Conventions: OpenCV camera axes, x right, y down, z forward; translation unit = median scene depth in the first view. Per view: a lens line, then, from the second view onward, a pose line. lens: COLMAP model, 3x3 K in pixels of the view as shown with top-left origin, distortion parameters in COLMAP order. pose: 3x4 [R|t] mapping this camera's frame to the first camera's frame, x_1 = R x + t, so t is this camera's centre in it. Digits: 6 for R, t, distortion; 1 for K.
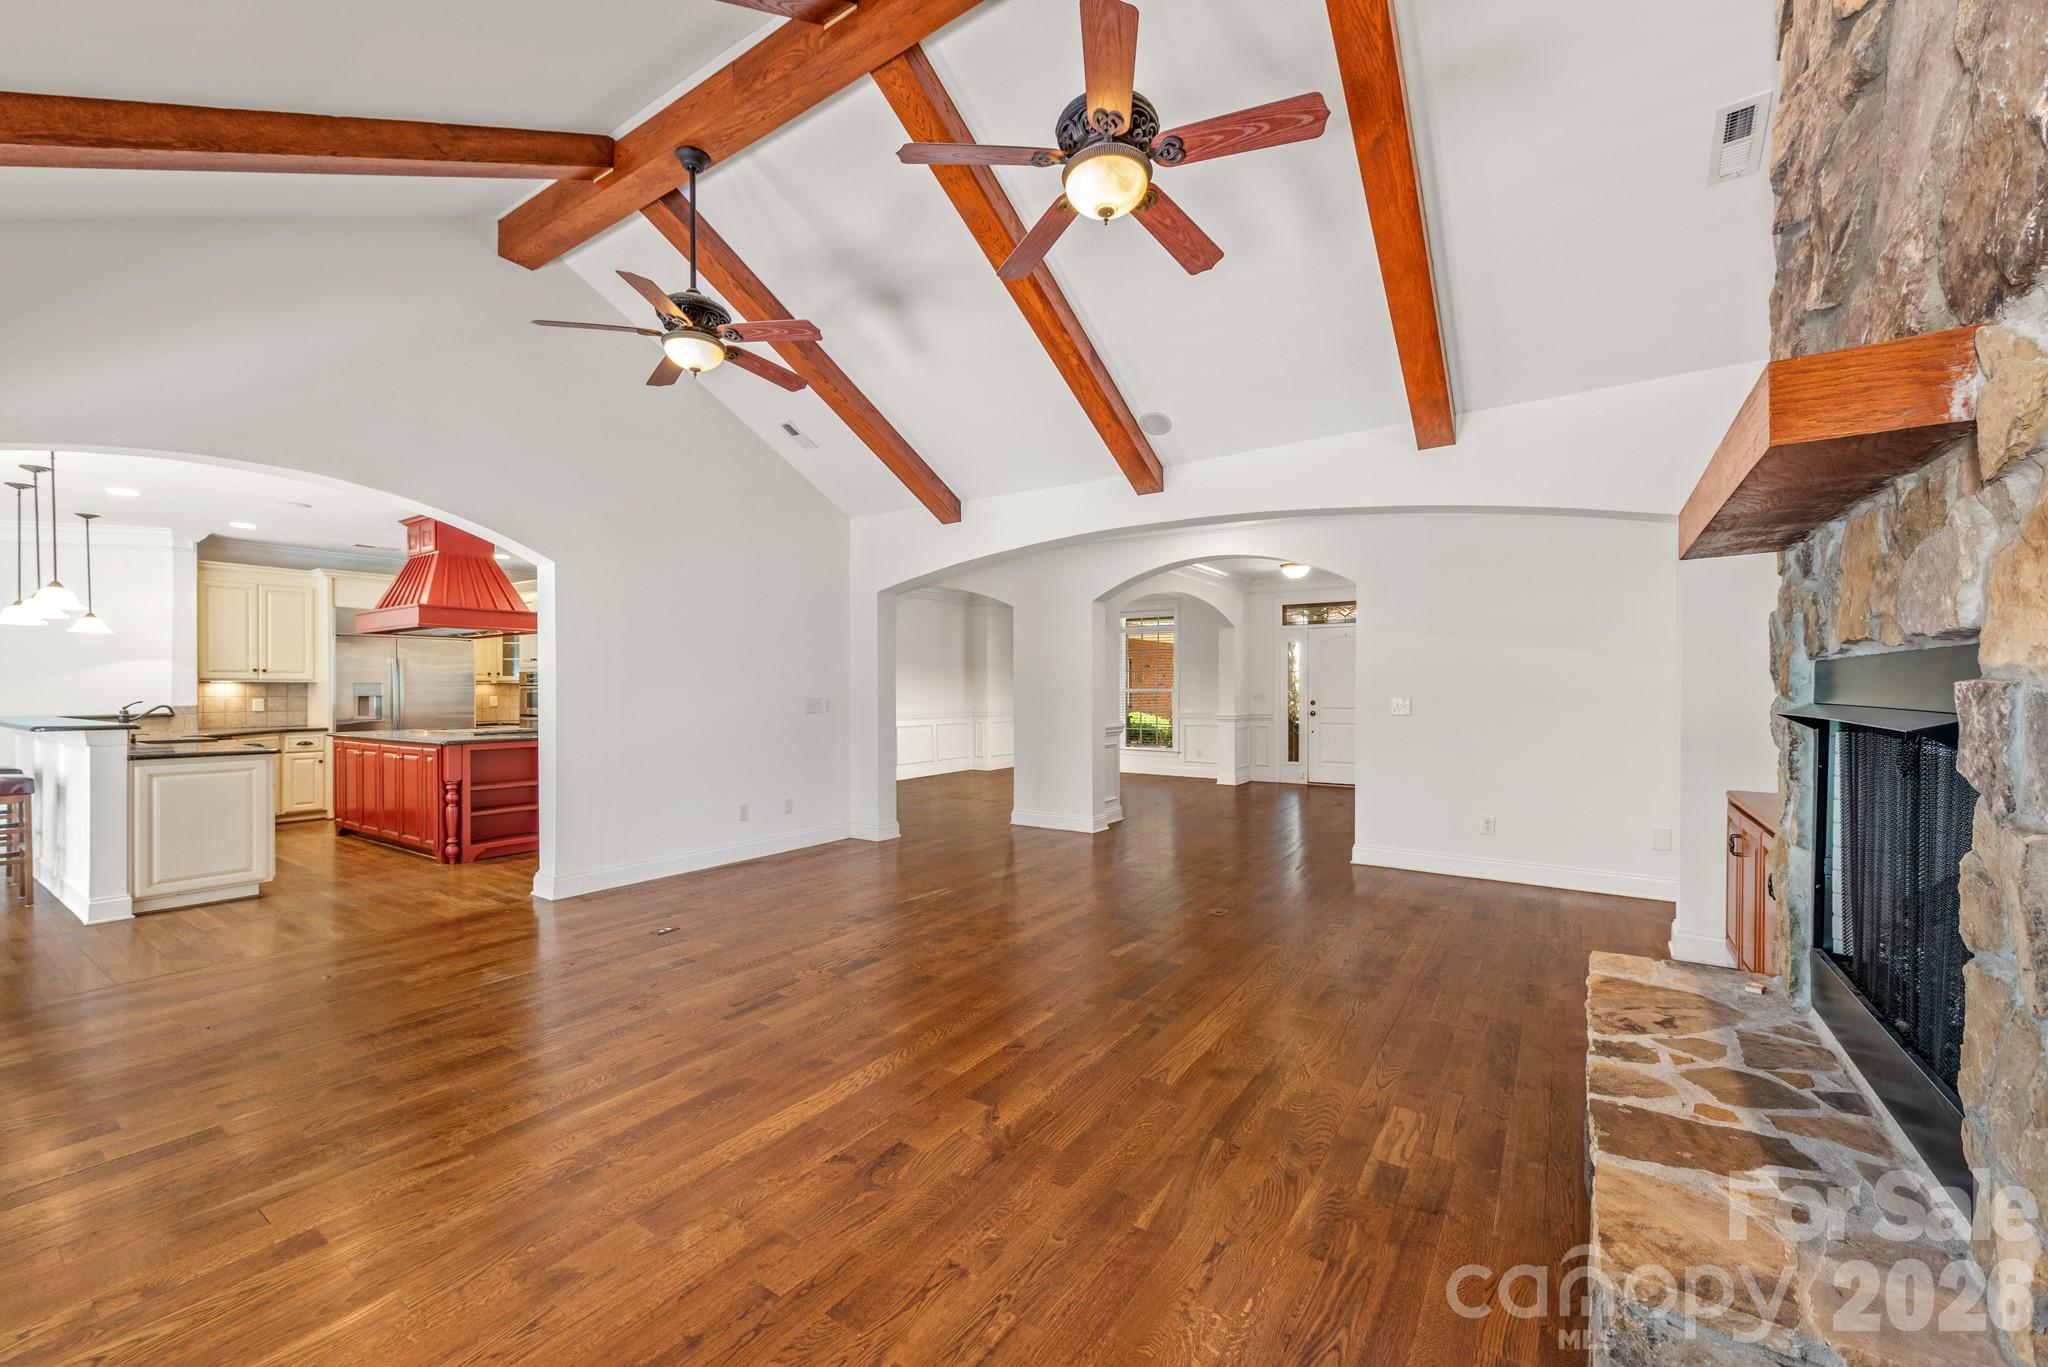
lens RADIAL K [[804.0, 0, 1048.6], [0, 804.0, 693.0], [0, 0, 1]] dist [-0.000103, -0.000032]
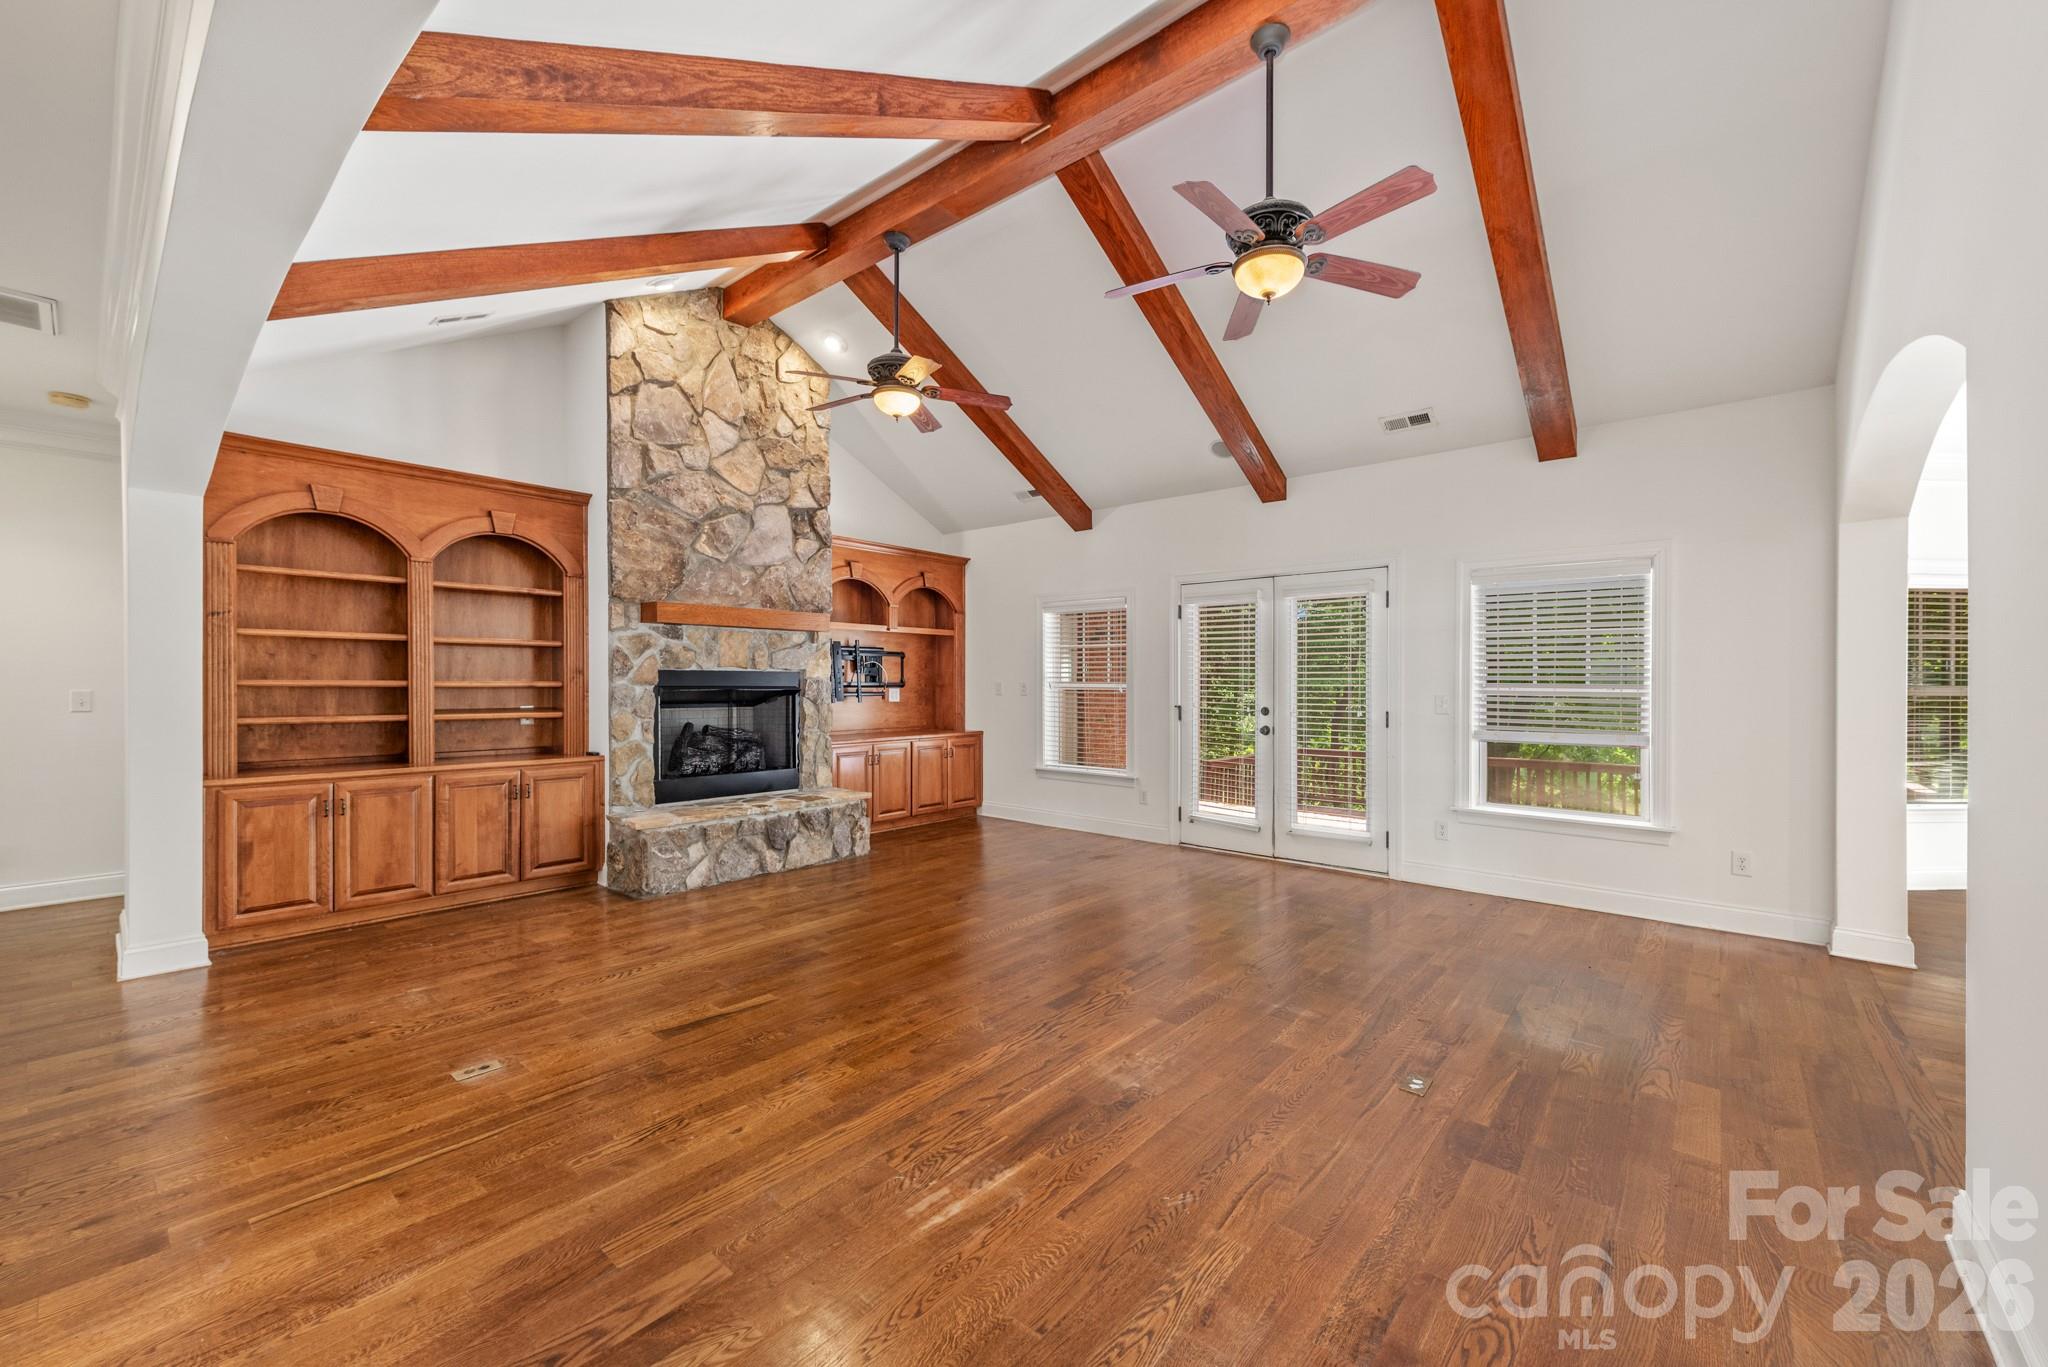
lens RADIAL K [[801.9, 0, 1026.4], [0, 801.9, 682.0], [0, 0, 1]] dist [0.010582, -0.000905]
pose [[-0.992982, -0.004934, 0.118160, -0.297830], [-0.004504, 0.999982, 0.003907, -0.014763], [-0.118178, 0.003347, -0.992987, 1.877919]]
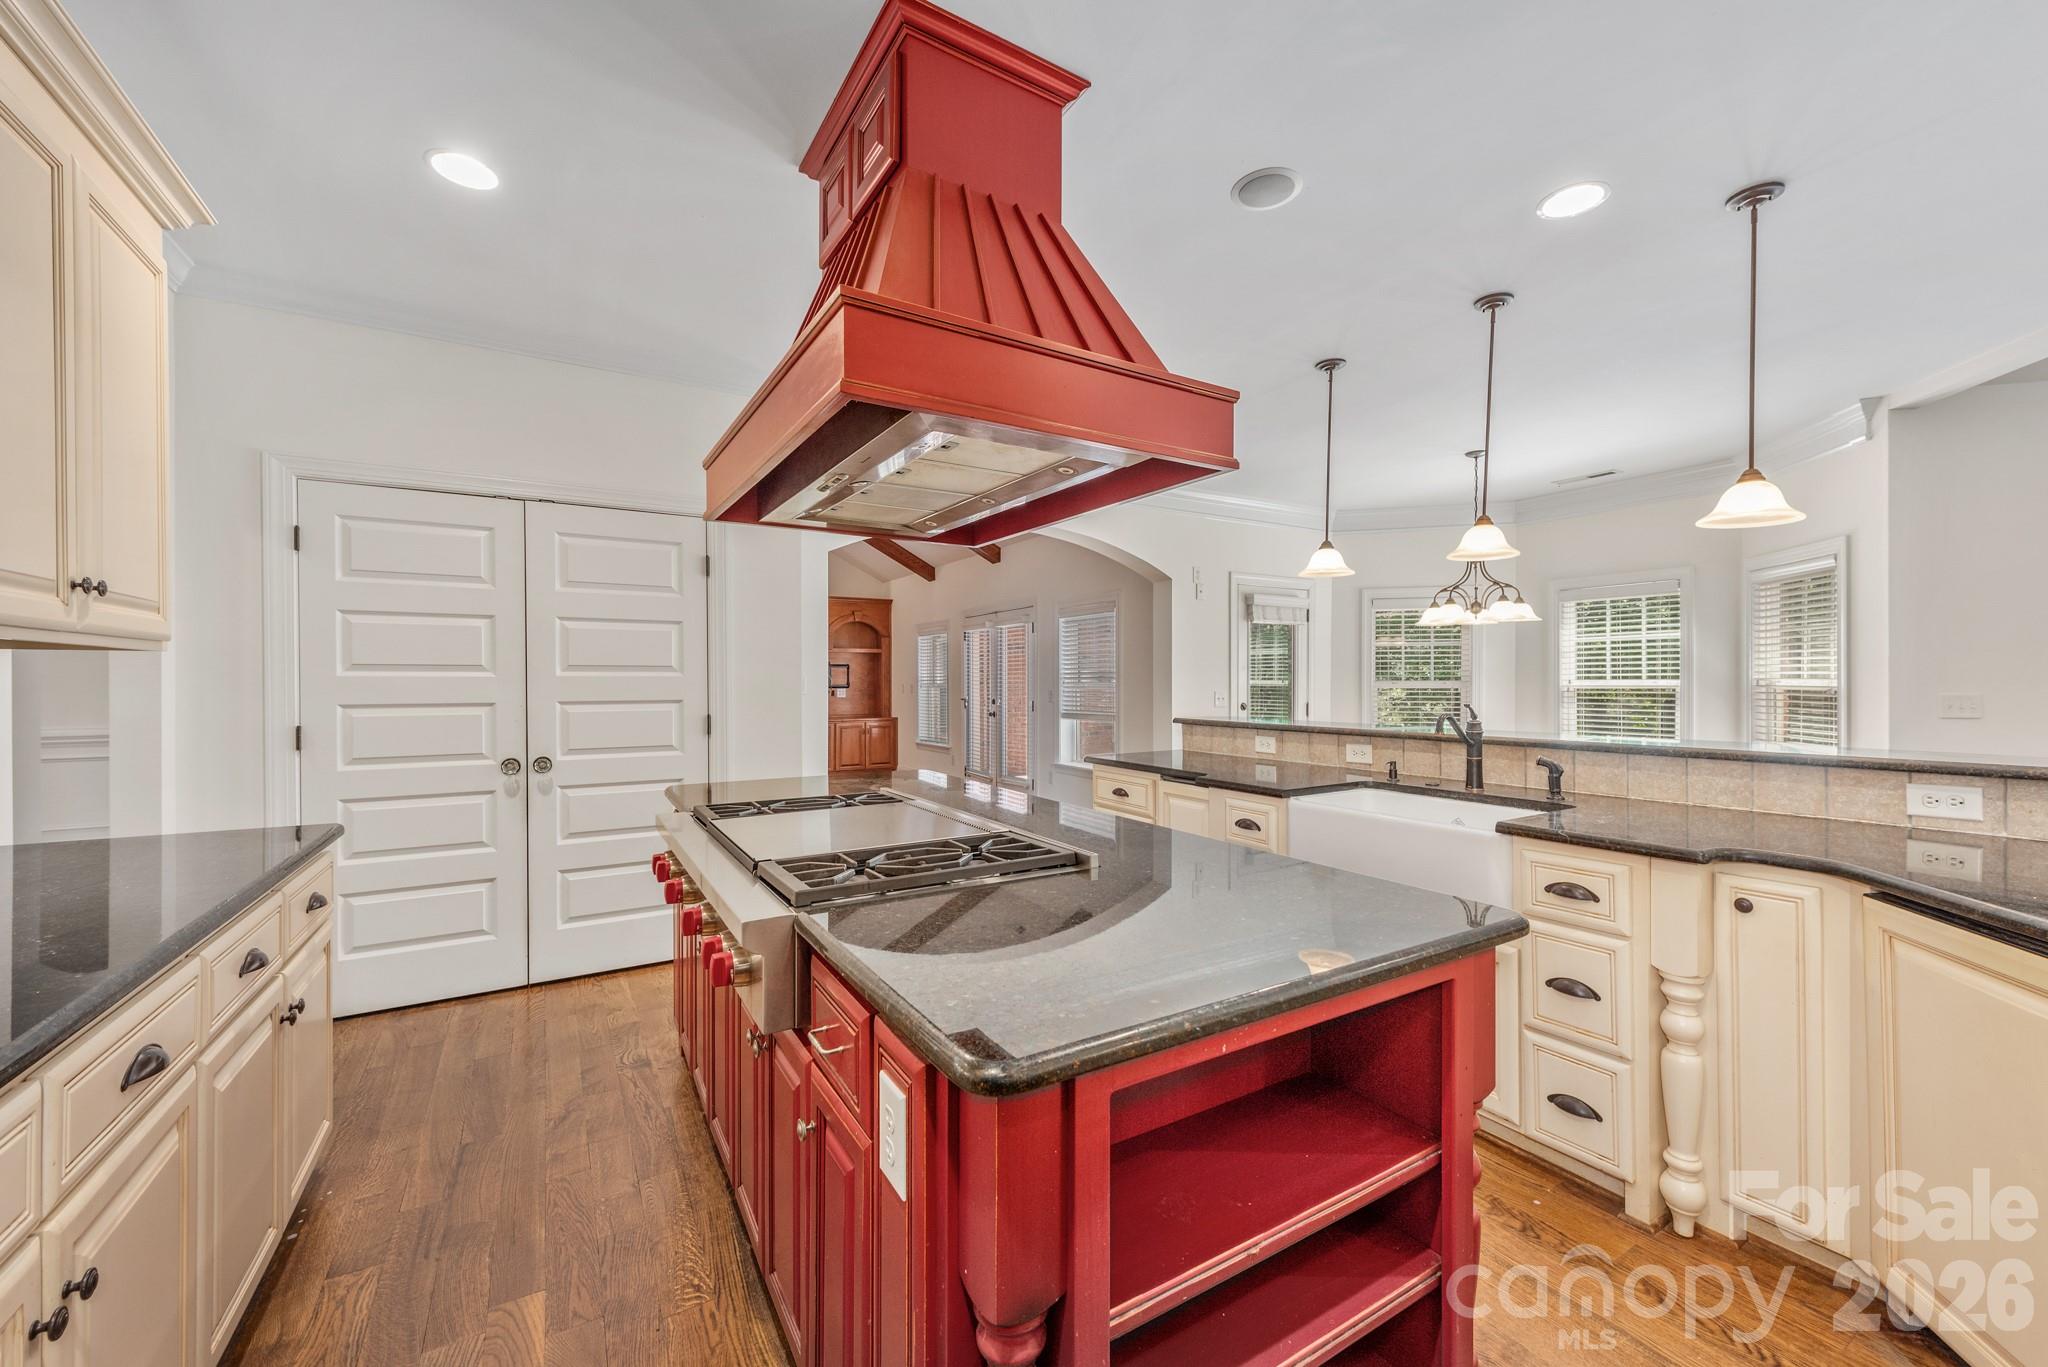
lens RADIAL K [[795.7, 0, 1030.1], [0, 795.7, 680.5], [0, 0, 1]] dist [0.006532, -0.000194]
pose [[-0.907874, 0.005707, 0.419205, -1.658095], [0.005812, 0.999983, -0.001026, -0.012993], [-0.419204, 0.001505, -0.907891, 2.359656]]
